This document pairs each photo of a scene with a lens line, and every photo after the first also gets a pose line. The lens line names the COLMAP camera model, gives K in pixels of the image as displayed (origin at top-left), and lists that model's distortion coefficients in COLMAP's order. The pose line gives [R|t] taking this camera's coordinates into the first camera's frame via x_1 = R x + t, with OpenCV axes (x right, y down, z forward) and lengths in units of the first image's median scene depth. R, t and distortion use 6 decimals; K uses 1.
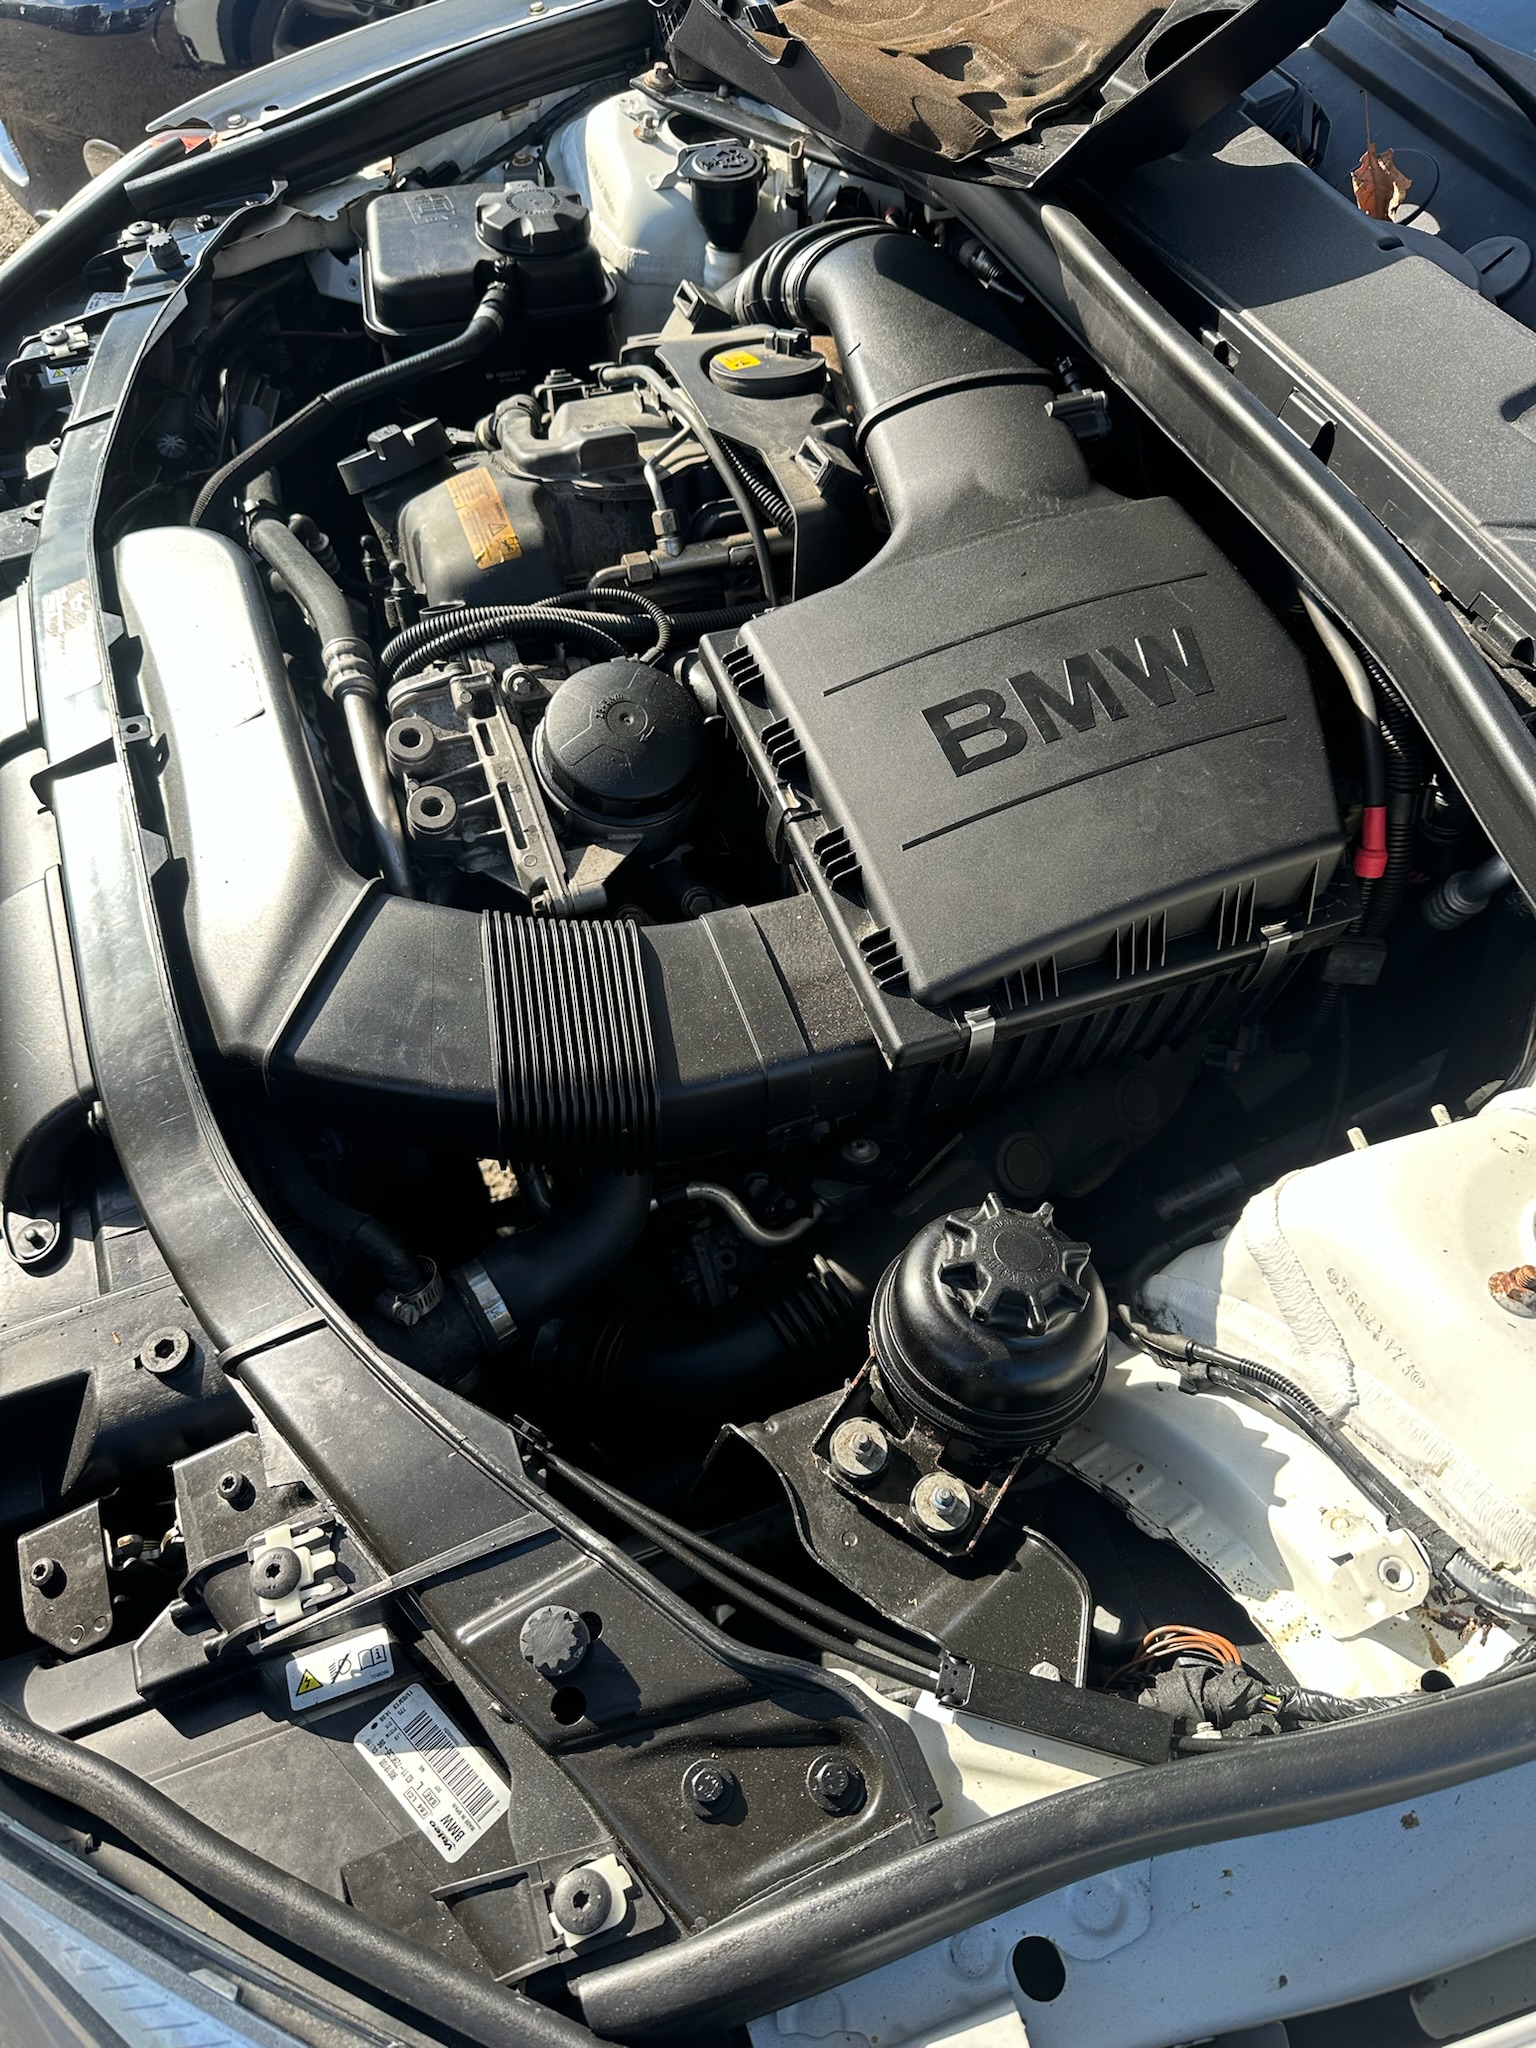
lens RADIAL K [[1516.7, 0, 725.2], [0, 1516.7, 1030.2], [0, 0, 1]] dist [0.065668, -0.106320]
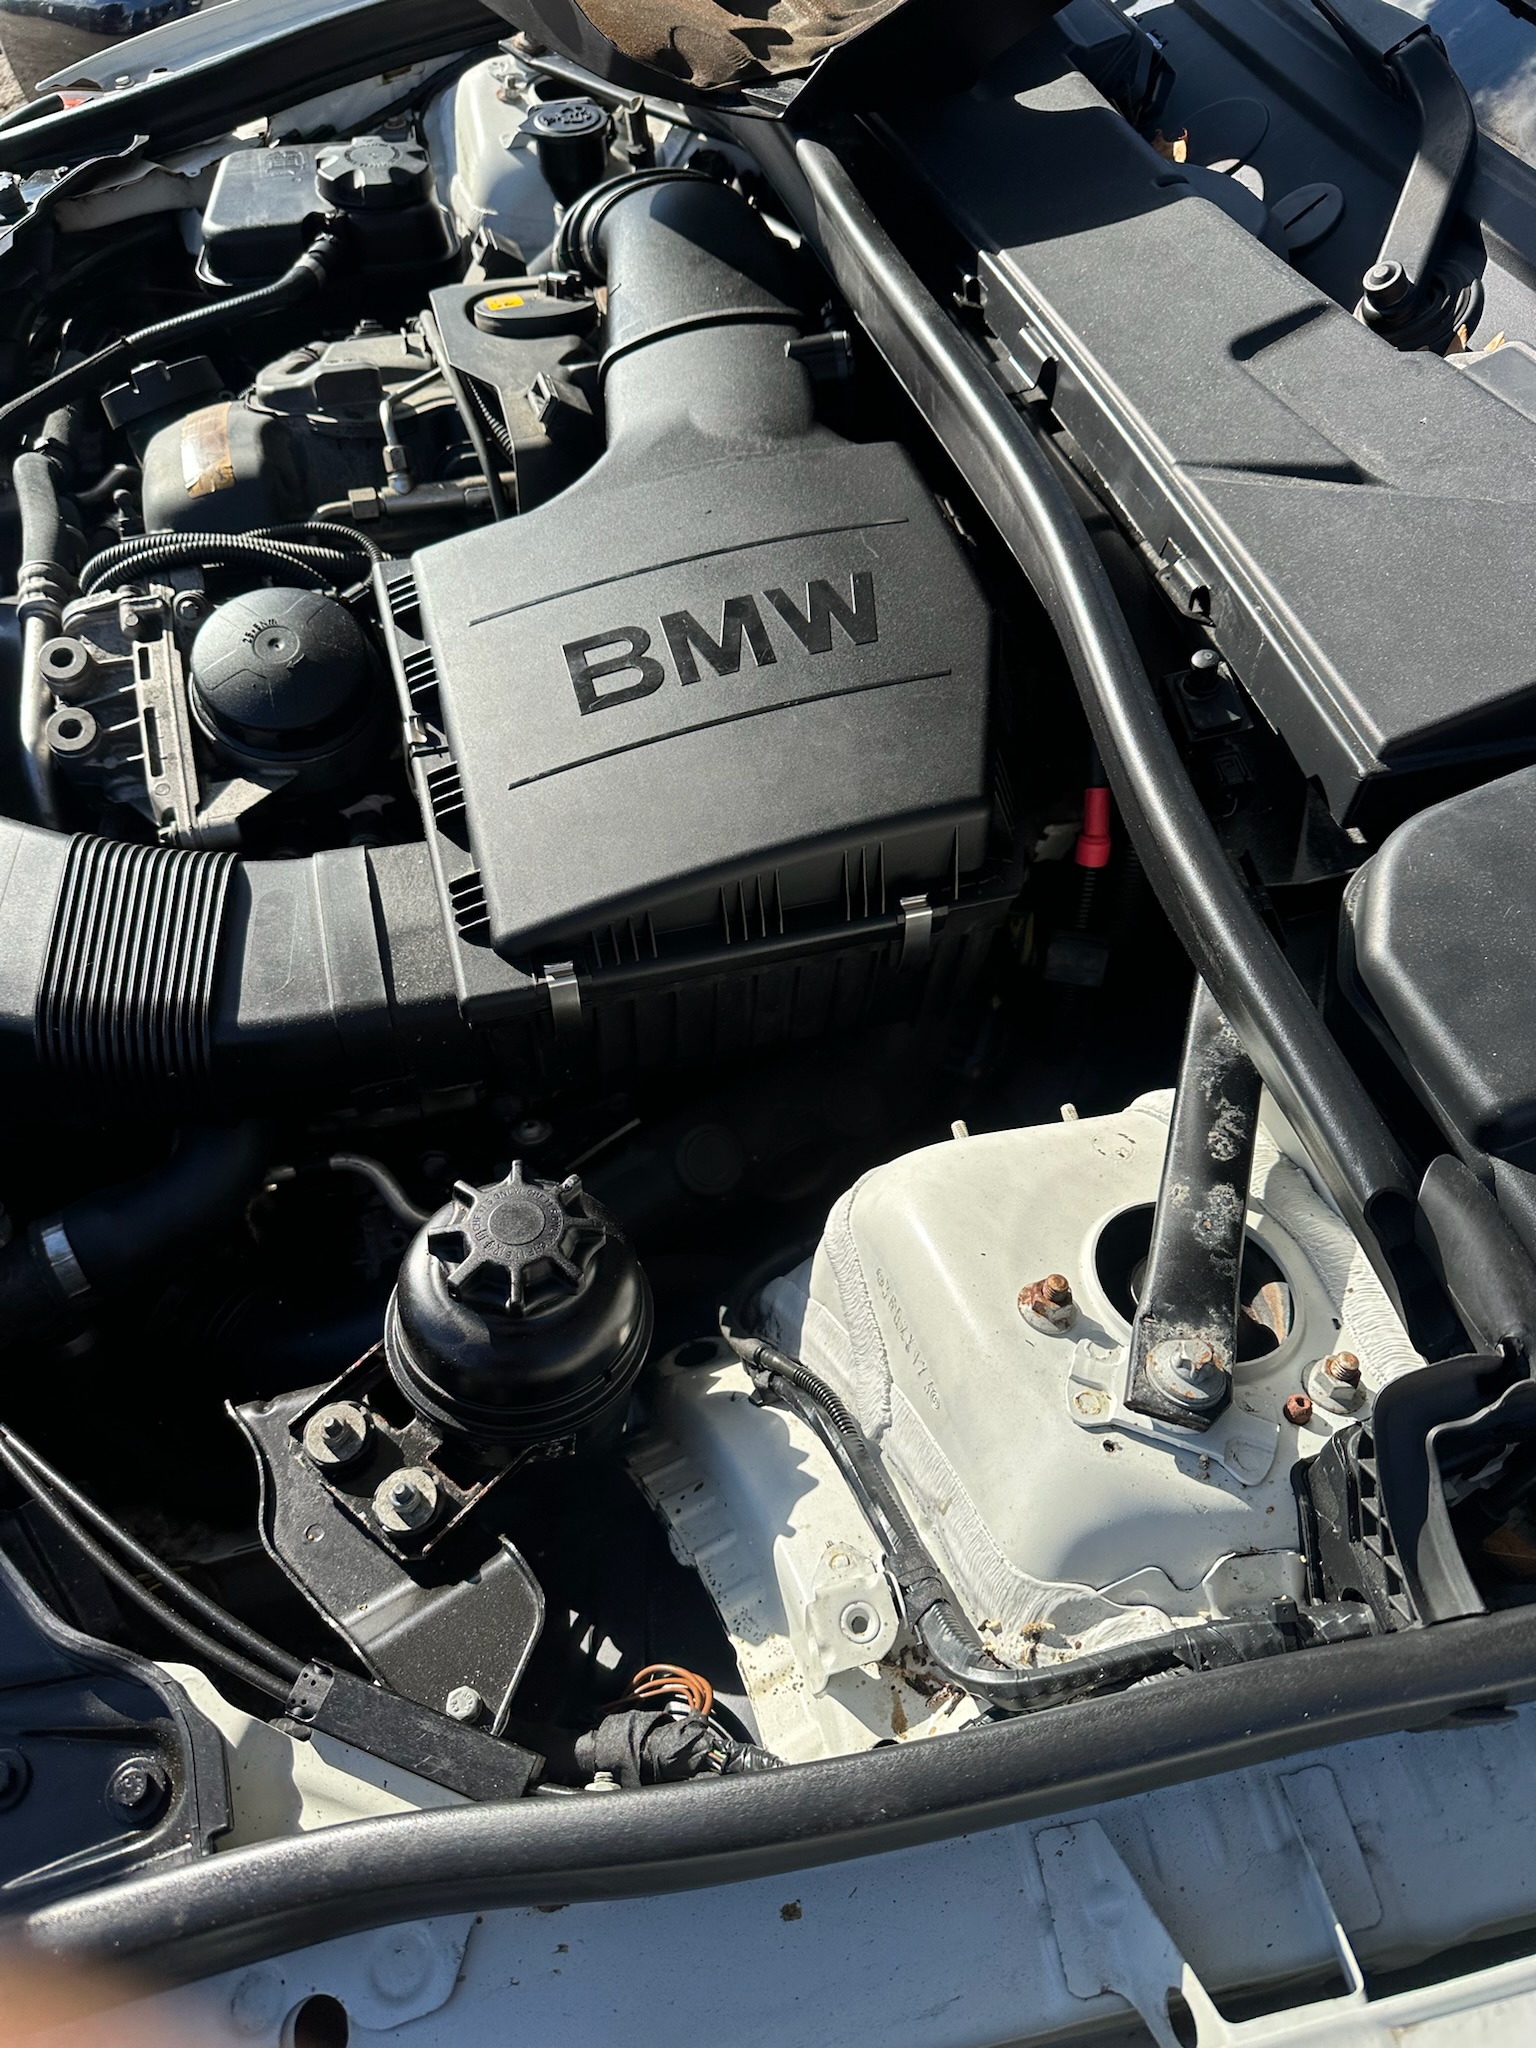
lens RADIAL K [[1526.7, 0, 768.0], [0, 1526.7, 1024.0], [0, 0, 1]] dist [0.049368, -0.084094]
pose [[0.994507, 0.064946, -0.082089, 0.324678], [-0.068293, 0.996916, -0.038648, 0.042941], [0.079326, 0.044042, 0.995875, 0.091699]]
